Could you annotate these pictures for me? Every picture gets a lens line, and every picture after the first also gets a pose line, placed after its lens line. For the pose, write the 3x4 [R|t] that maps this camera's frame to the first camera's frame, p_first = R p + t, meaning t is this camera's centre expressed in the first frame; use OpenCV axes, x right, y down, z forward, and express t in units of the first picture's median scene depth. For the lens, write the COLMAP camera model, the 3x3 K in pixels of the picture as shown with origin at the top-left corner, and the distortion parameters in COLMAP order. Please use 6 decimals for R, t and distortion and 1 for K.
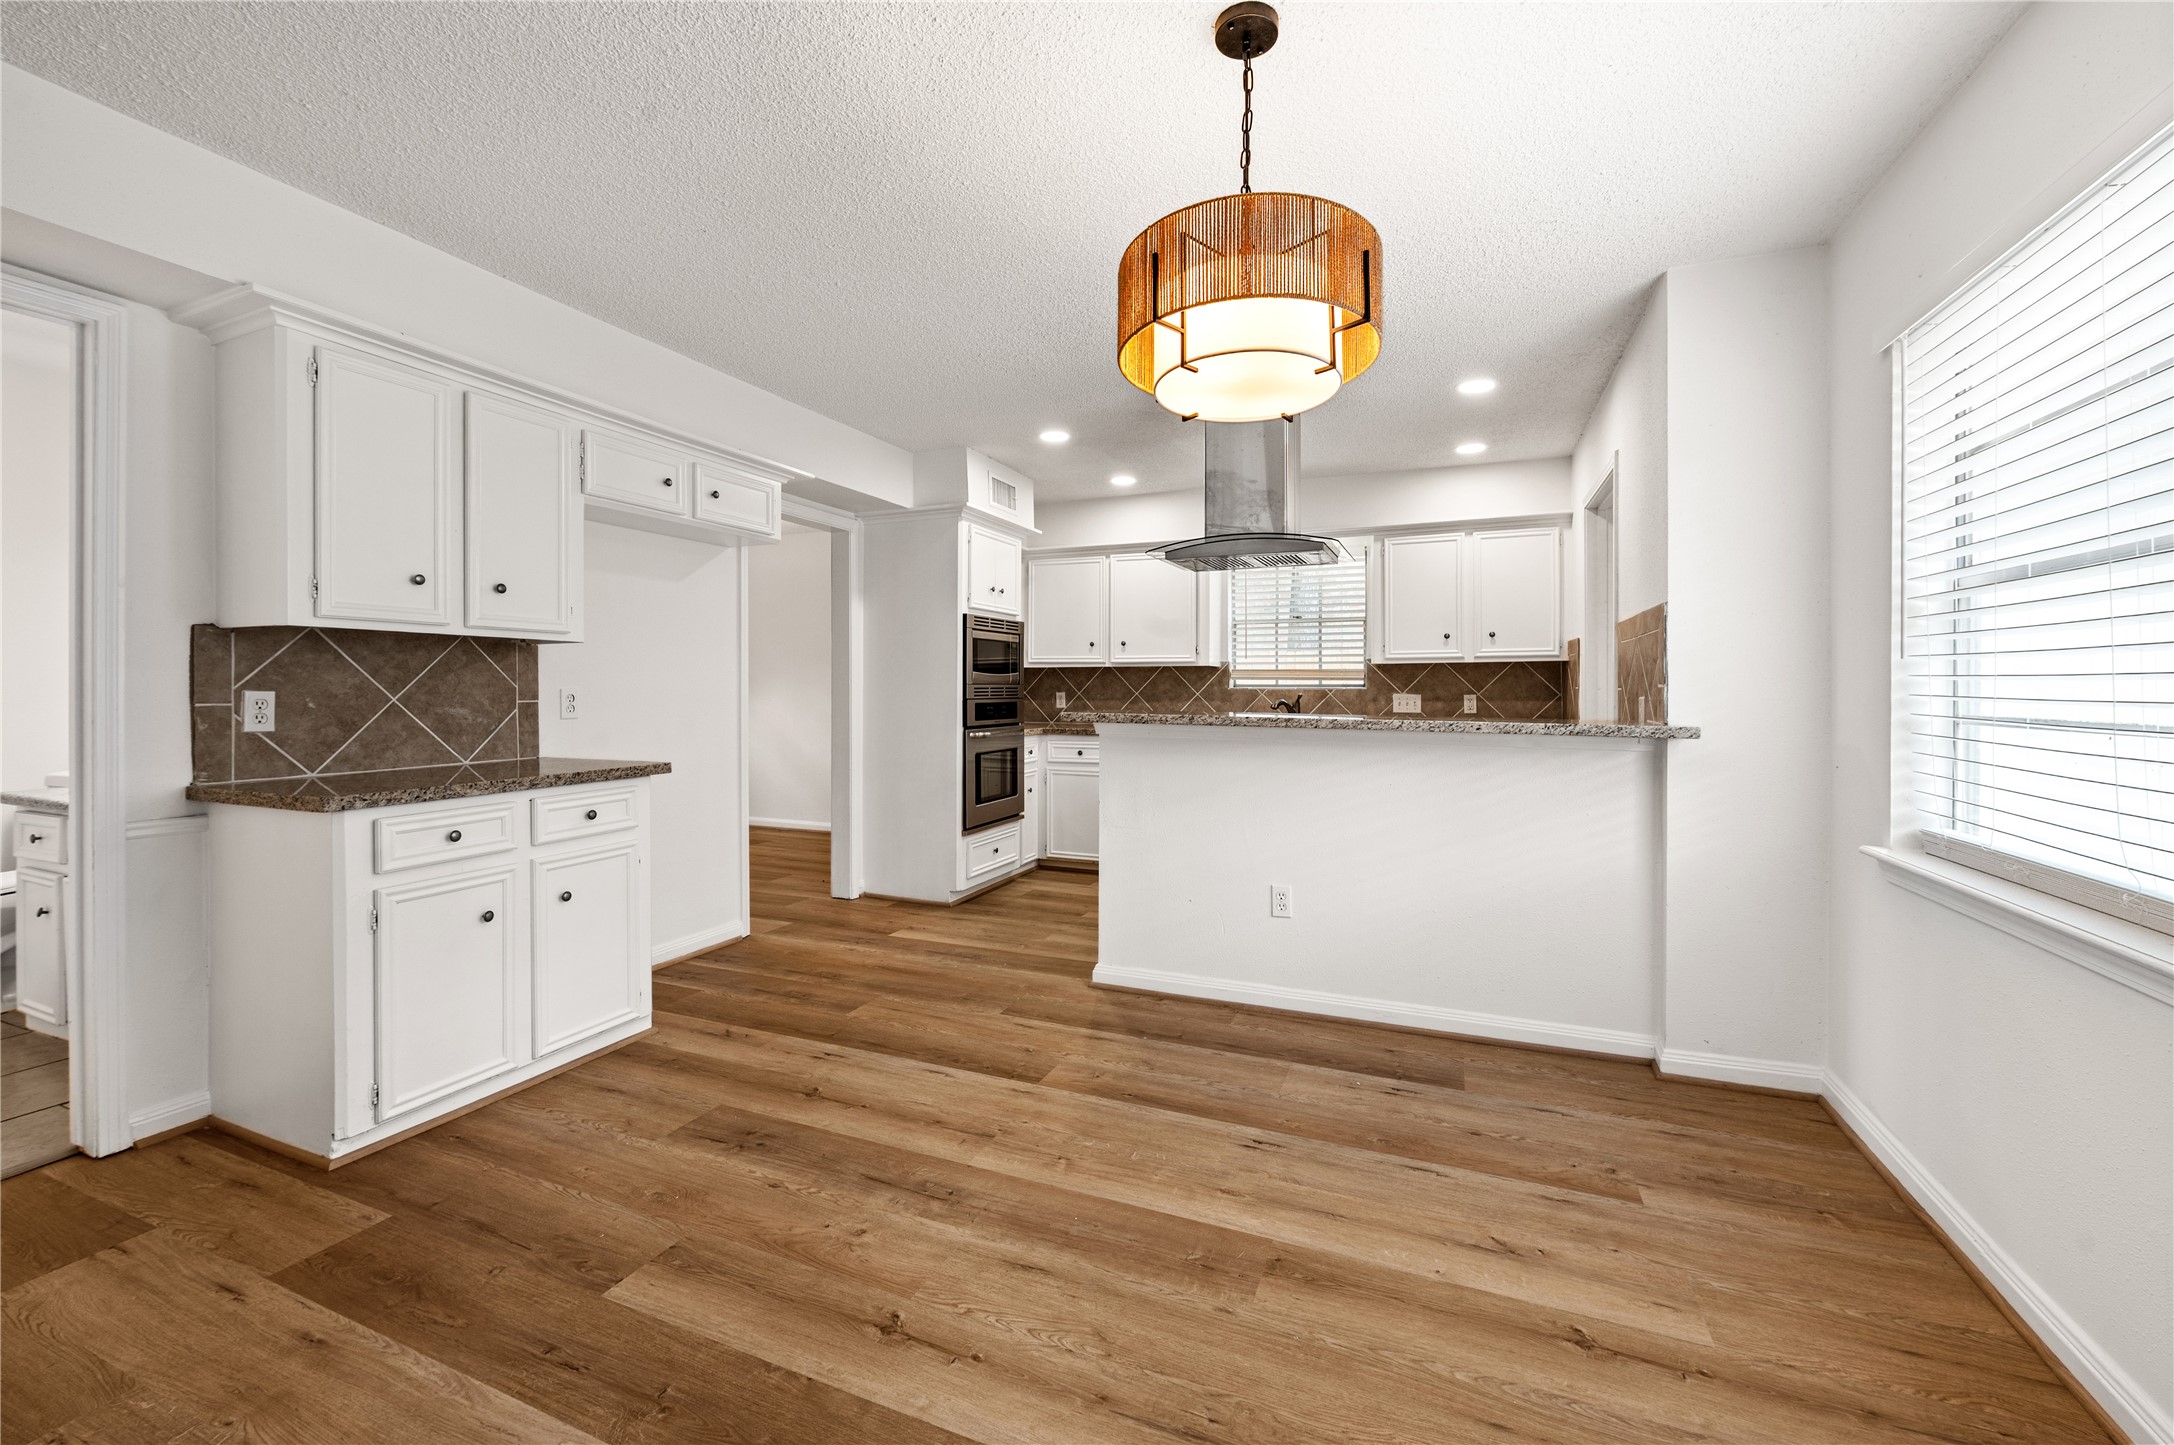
lens RADIAL K [[874.6, 0, 1074.9], [0, 874.6, 686.9], [0, 0, 1]] dist [-0.002359, -0.001123]
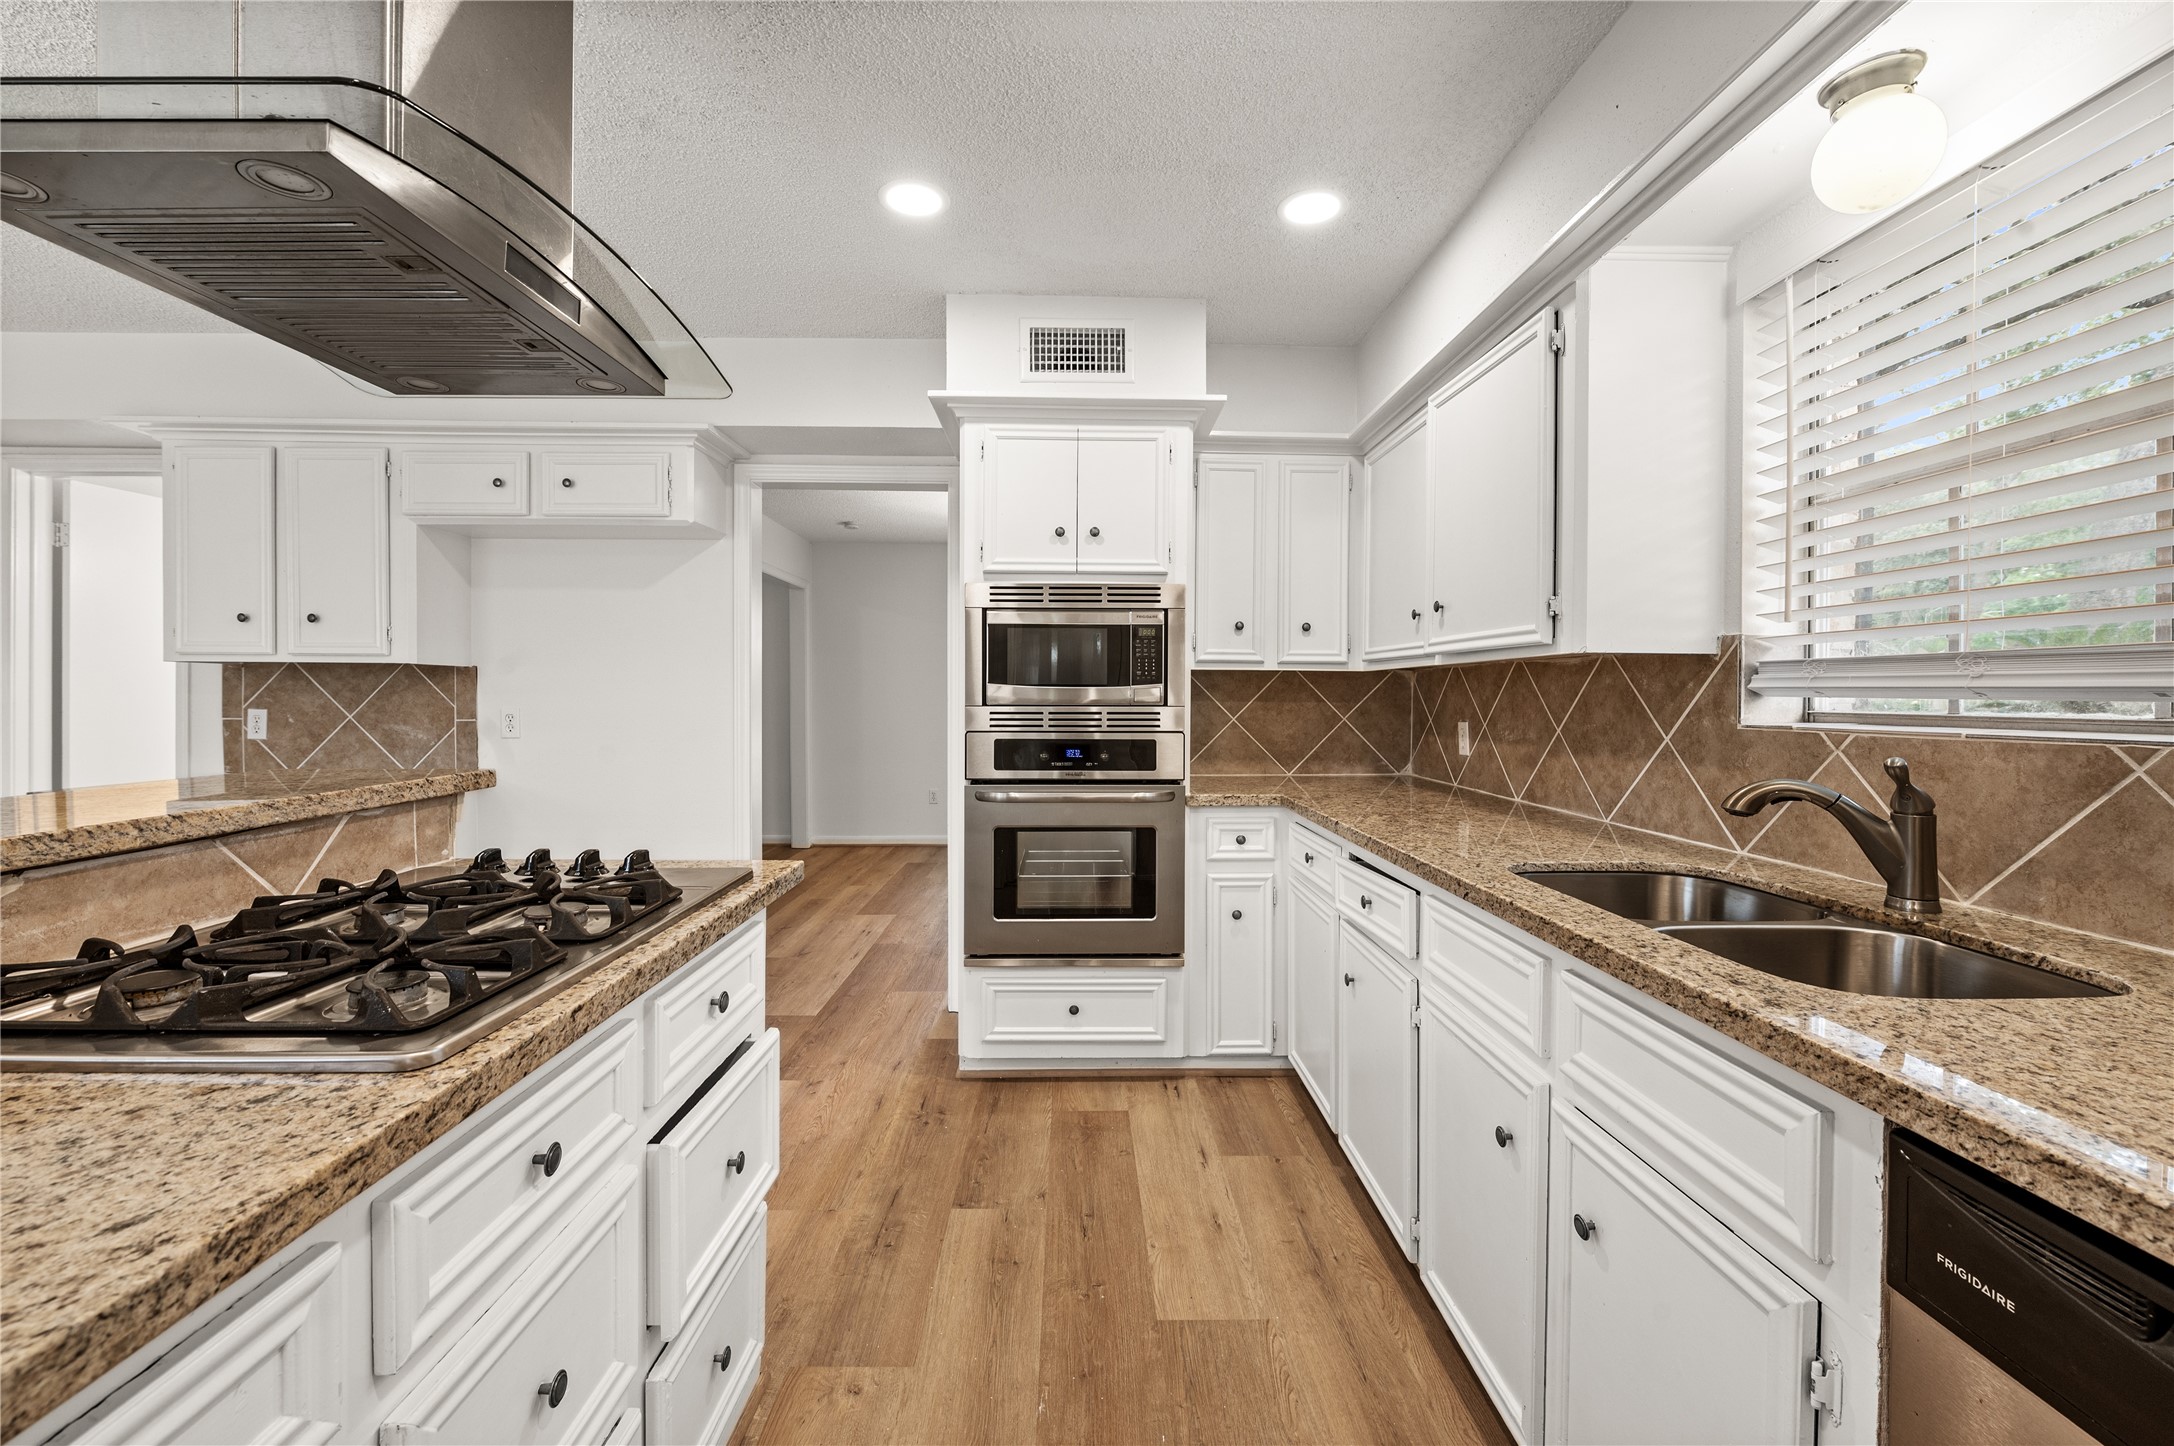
lens RADIAL K [[874.6, 0, 1084.8], [0, 874.6, 707.2], [0, 0, 1]] dist [-0.002359, -0.001123]
pose [[0.413882, 0.013311, -0.910233, 0.617106], [-0.001380, 0.999901, 0.013995, -0.014412], [0.910329, -0.004536, 0.413860, 1.181748]]
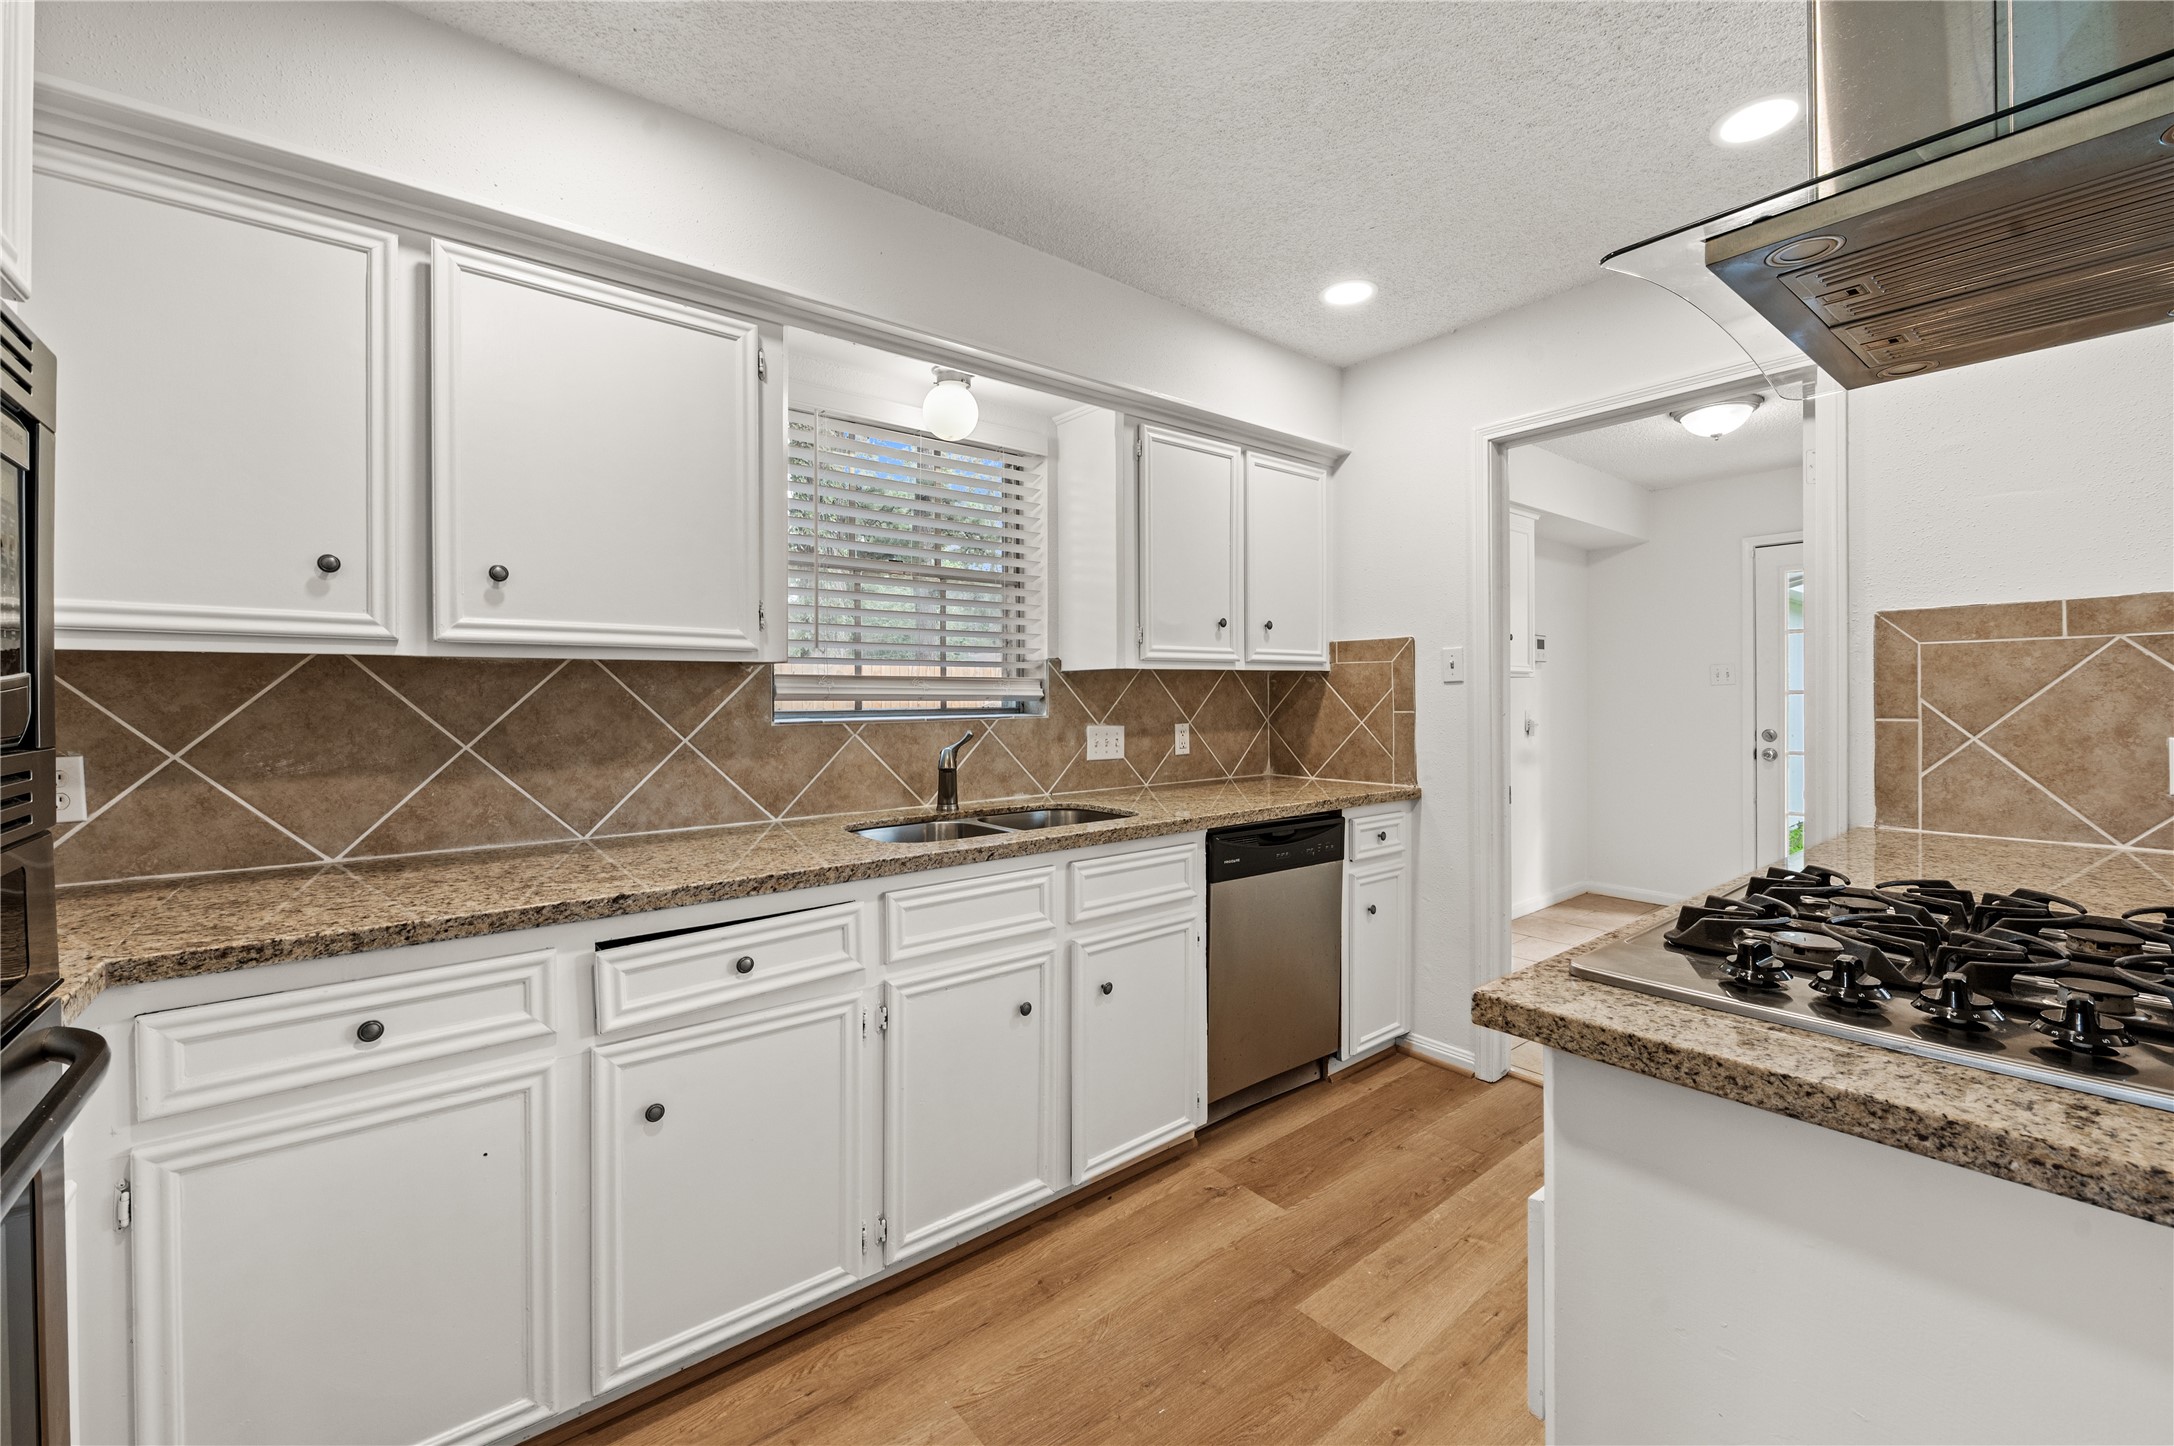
lens RADIAL K [[874.6, 0, 1093.8], [0, 874.6, 702.3], [0, 0, 1]] dist [-0.002359, -0.001123]
pose [[0.466845, -0.007319, 0.884309, -0.174734], [0.007657, 0.999962, 0.004234, -0.013975], [-0.884306, 0.004794, 0.466883, 1.214672]]
